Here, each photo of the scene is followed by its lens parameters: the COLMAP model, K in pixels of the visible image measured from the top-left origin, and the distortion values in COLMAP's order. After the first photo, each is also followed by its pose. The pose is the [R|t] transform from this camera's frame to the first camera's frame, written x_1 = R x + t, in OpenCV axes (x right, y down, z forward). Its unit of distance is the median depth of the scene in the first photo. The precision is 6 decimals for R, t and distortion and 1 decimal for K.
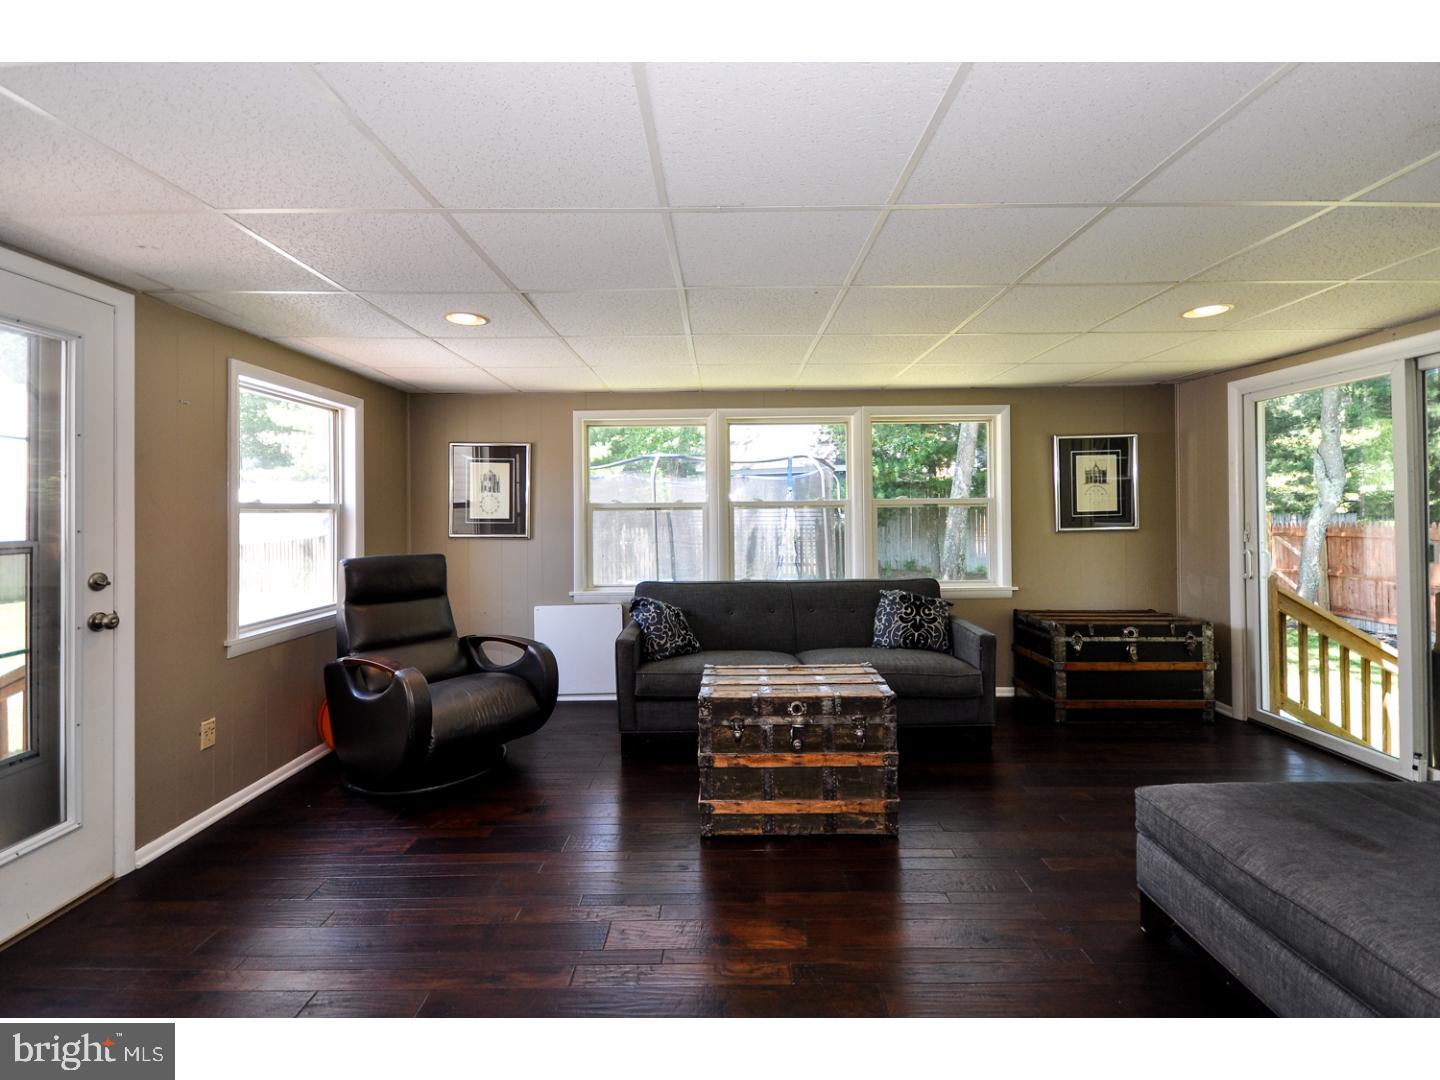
lens RADIAL K [[618.9, 0, 715.6], [0, 618.9, 513.9], [0, 0, 1]] dist [-0.000004, -0.000025]
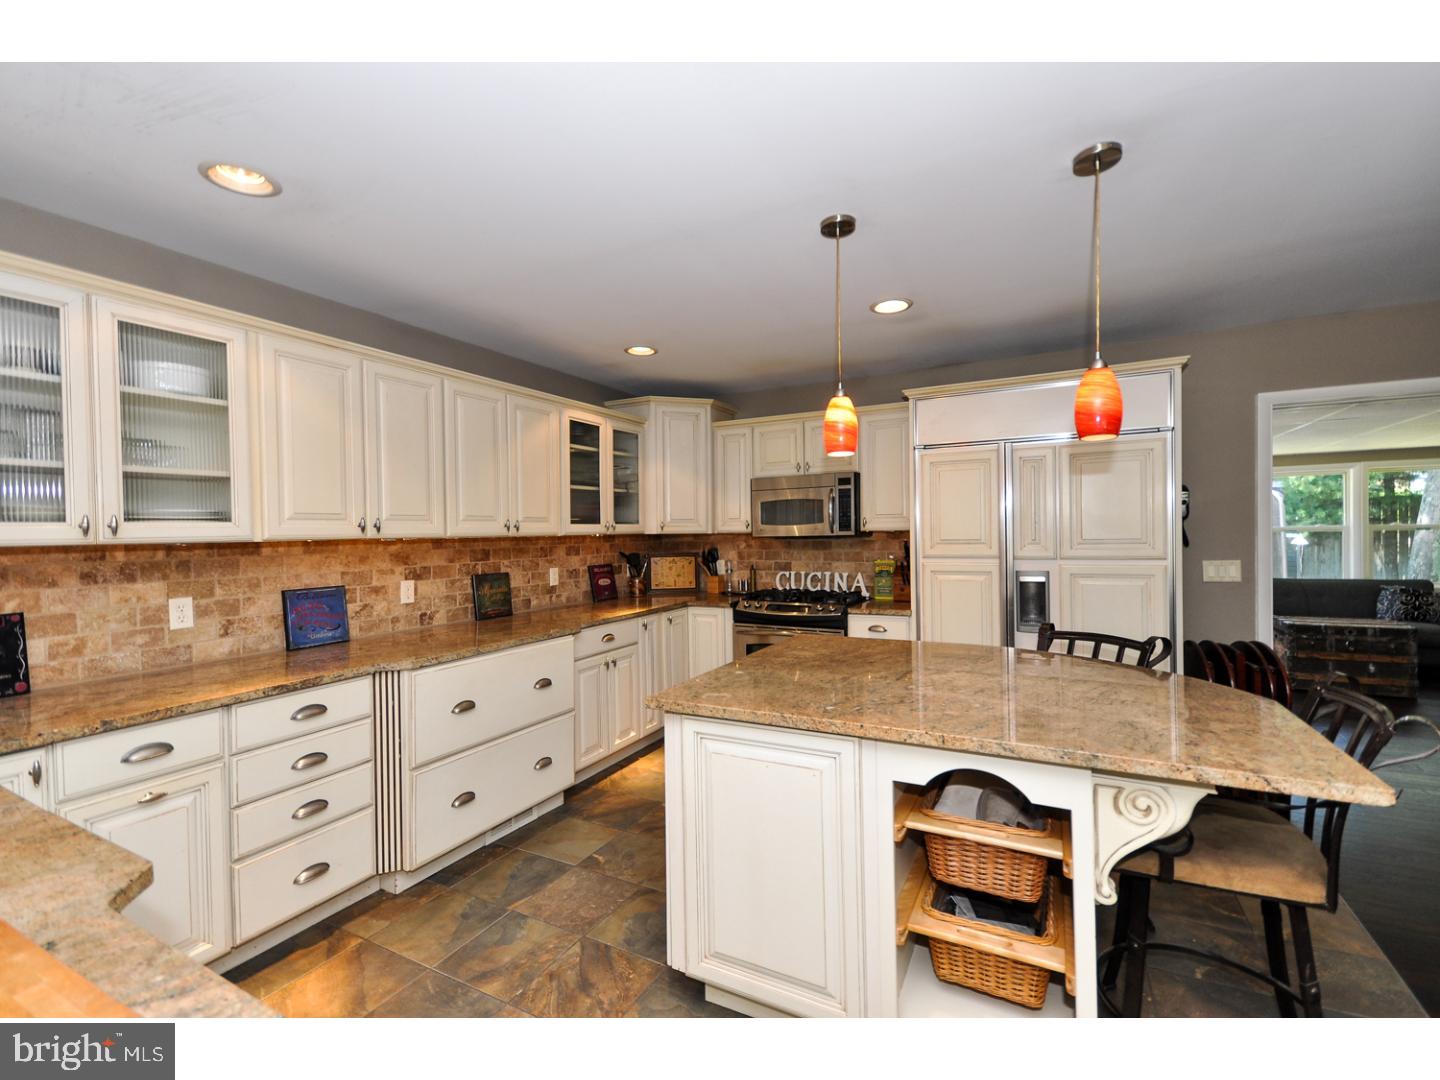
lens RADIAL K [[615.5, 0, 720.0], [0, 615.5, 540.0], [0, 0, 1]] dist [0.000039, -0.000114]
pose [[0.890639, 0.001079, -0.454709, -0.666891], [0.010435, 0.999685, 0.022812, -0.054409], [0.454590, -0.025062, 0.890348, -1.471273]]
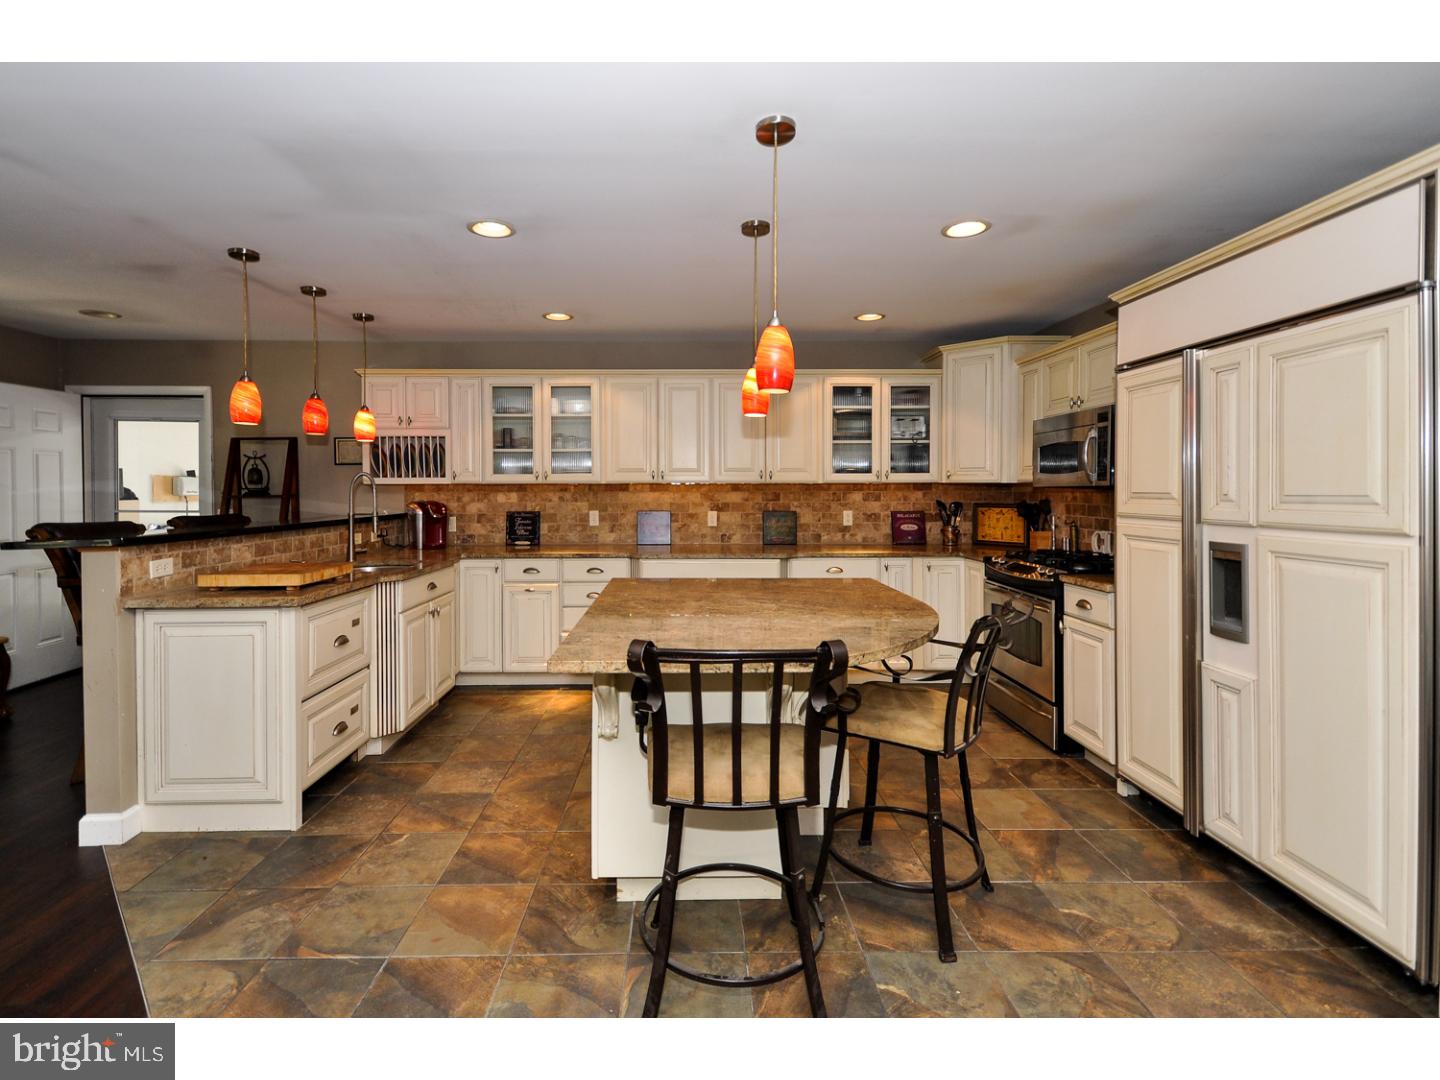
lens RADIAL K [[655.2, 0, 692.4], [0, 655.2, 491.0], [0, 0, 1]] dist [0.000060, 0.000064]
pose [[0.020993, 0.012896, -0.999696, 0.102726], [0.008151, 0.999881, 0.013069, -0.041809], [0.999746, -0.008423, 0.020886, -0.851271]]
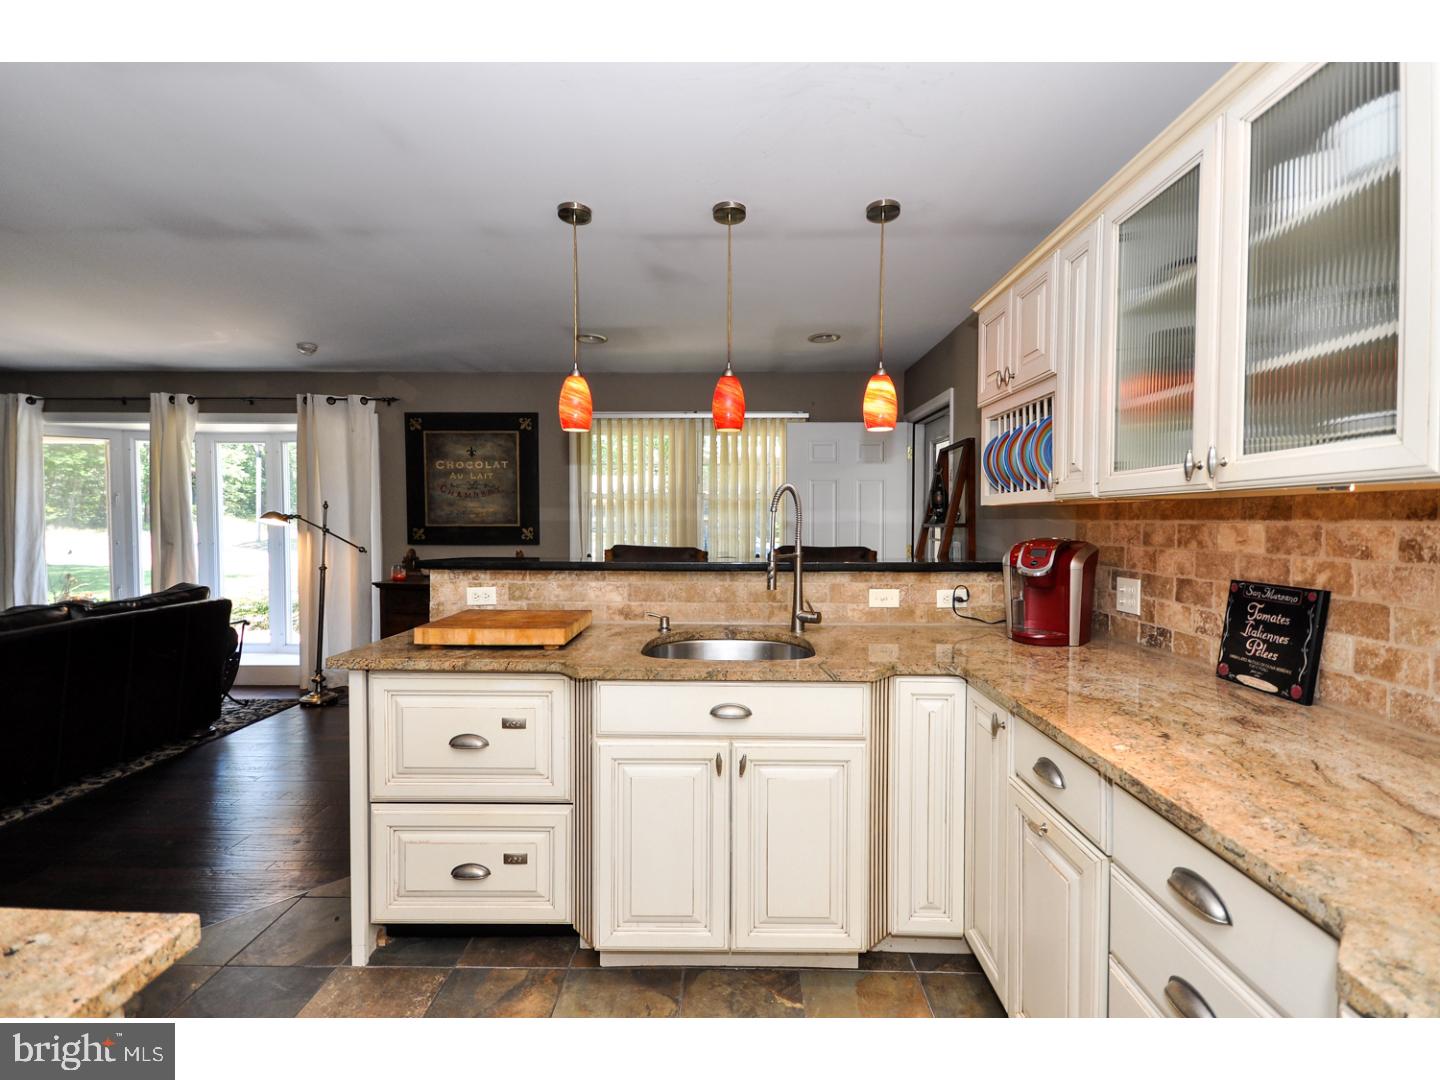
lens RADIAL K [[615.5, 0, 720.0], [0, 615.5, 540.0], [0, 0, 1]] dist [0.000039, -0.000114]
pose [[-0.999941, 0.008459, 0.006809, -1.198942], [0.008644, 0.999583, 0.027552, -0.022819], [-0.006573, 0.027609, -0.999597, -0.753387]]
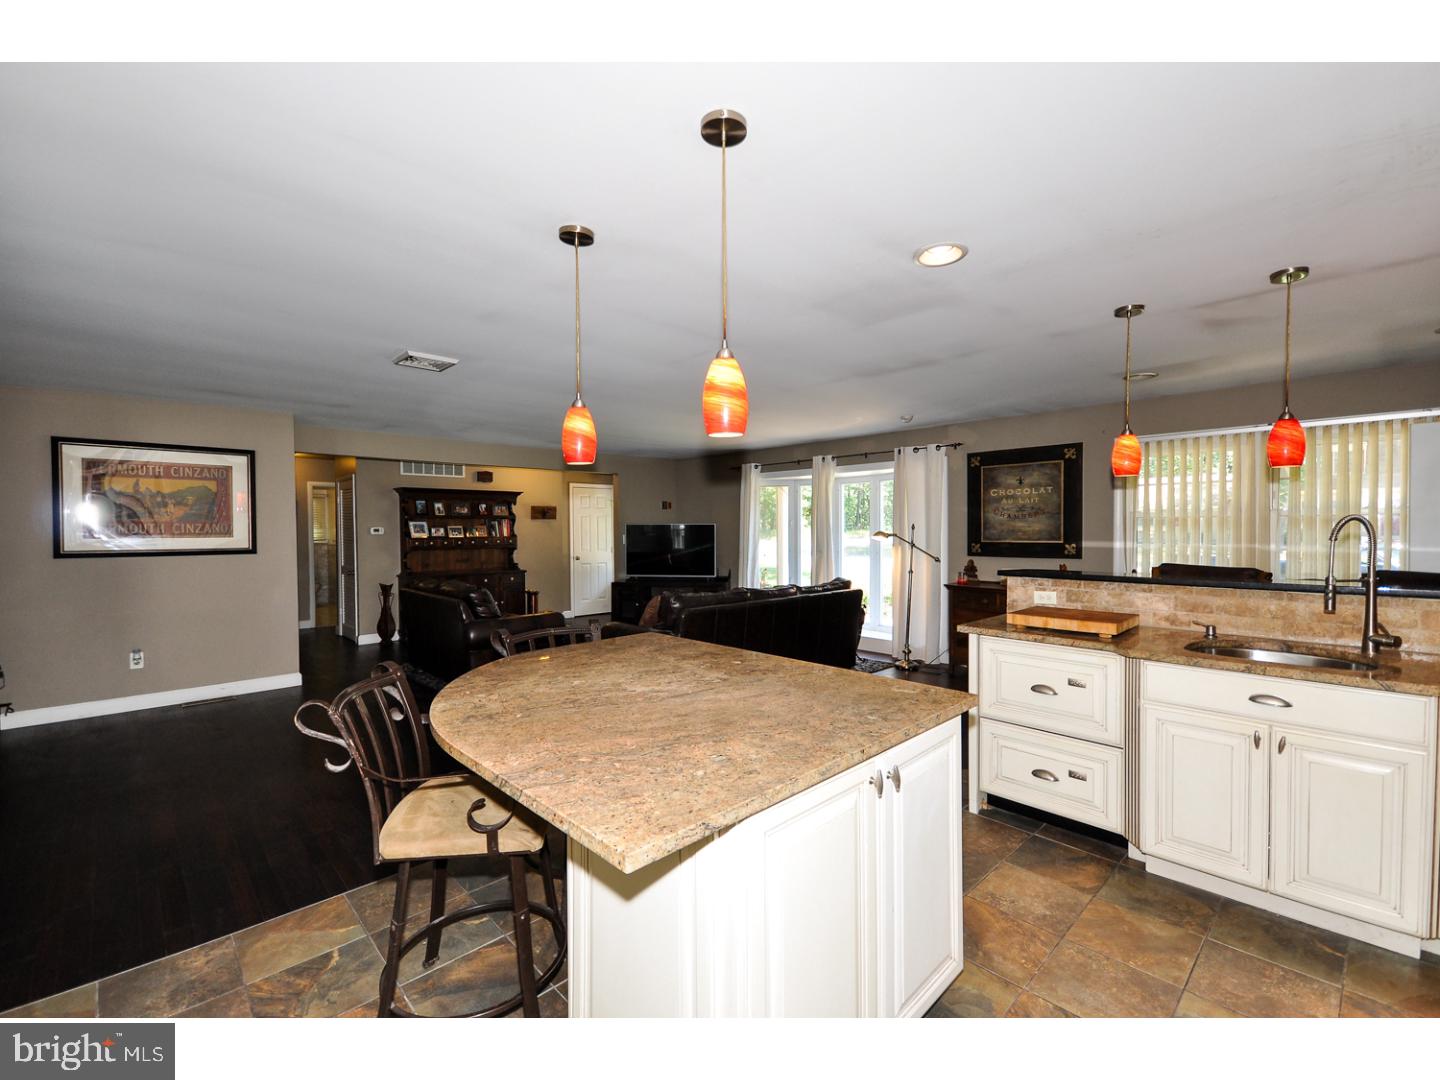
lens RADIAL K [[622.8, 0, 737.4], [0, 622.8, 539.7], [0, 0, 1]] dist [0.021006, 0.000010]
pose [[-0.714465, 0.000028, 0.699671, -1.281425], [0.005926, 0.999964, 0.006010, -0.046144], [-0.699646, 0.008440, -0.714440, -0.329617]]
